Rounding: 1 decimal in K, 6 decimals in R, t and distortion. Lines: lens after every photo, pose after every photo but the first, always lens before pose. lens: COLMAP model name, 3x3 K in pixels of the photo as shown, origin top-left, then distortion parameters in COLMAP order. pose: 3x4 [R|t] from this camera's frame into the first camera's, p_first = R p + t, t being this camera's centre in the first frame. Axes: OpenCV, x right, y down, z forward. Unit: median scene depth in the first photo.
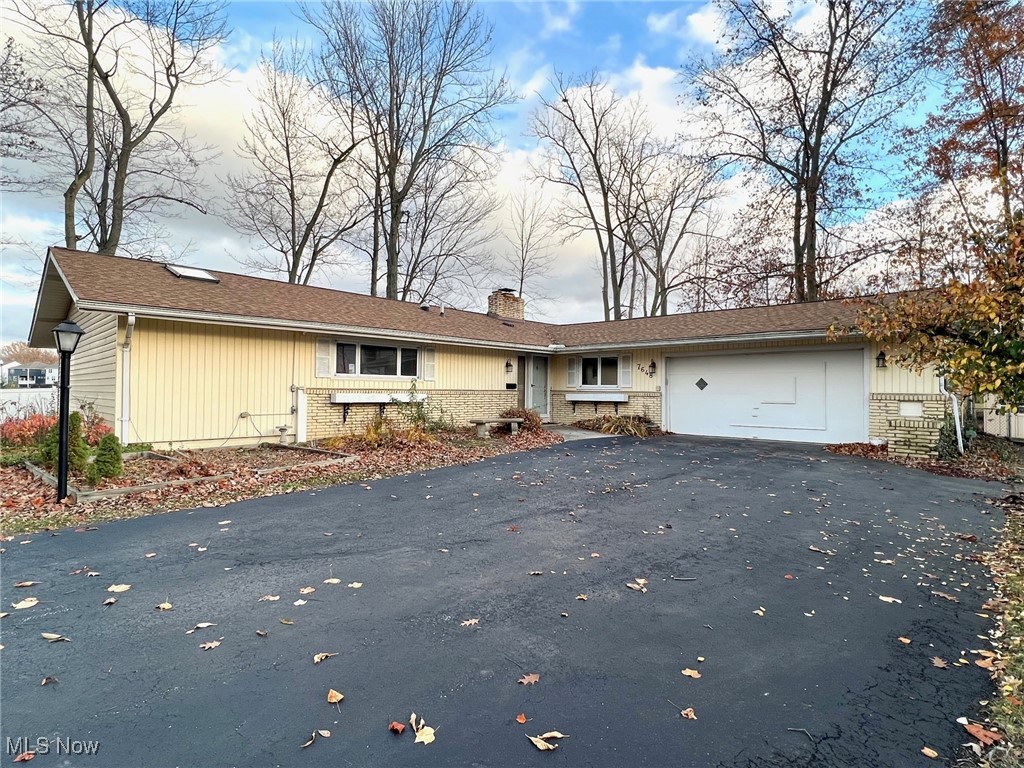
lens RADIAL K [[503.6, 0, 512.2], [0, 503.6, 382.4], [0, 0, 1]] dist [-0.001753, -0.001088]
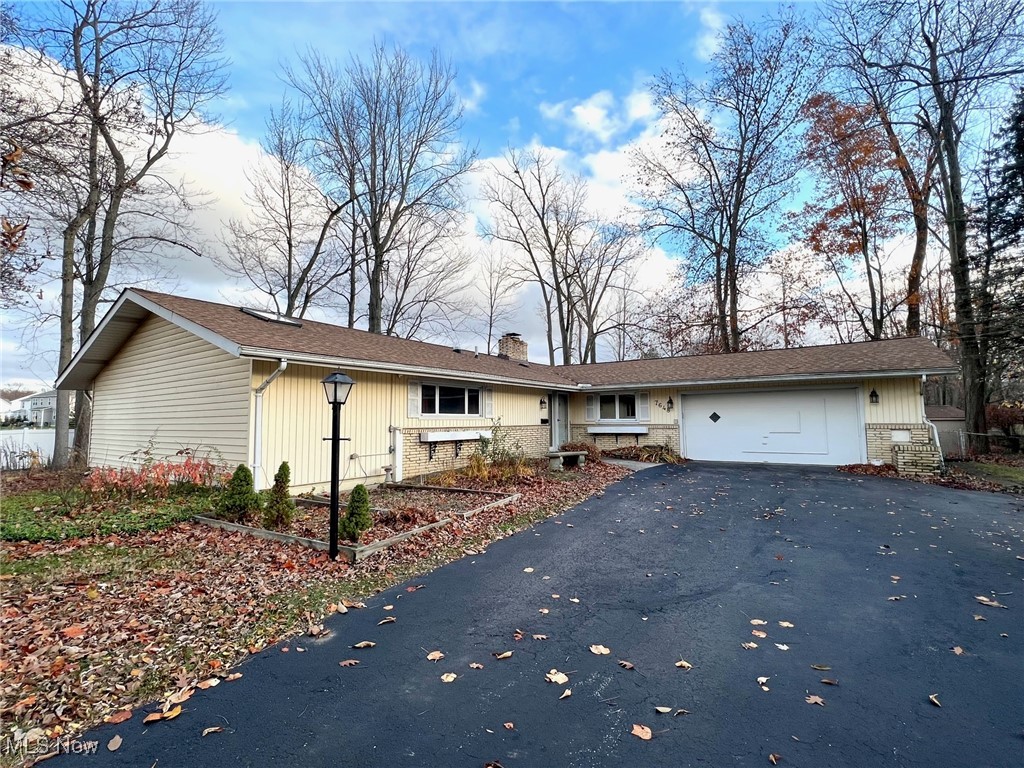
lens RADIAL K [[449.2, 0, 512.0], [0, 449.2, 385.9], [0, 0, 1]] dist [-0.003121, 0.000198]
pose [[0.987511, -0.004518, 0.157487, -0.218333], [0.014162, 0.998088, -0.060170, -0.011524], [-0.156914, 0.061649, 0.985686, 0.025299]]
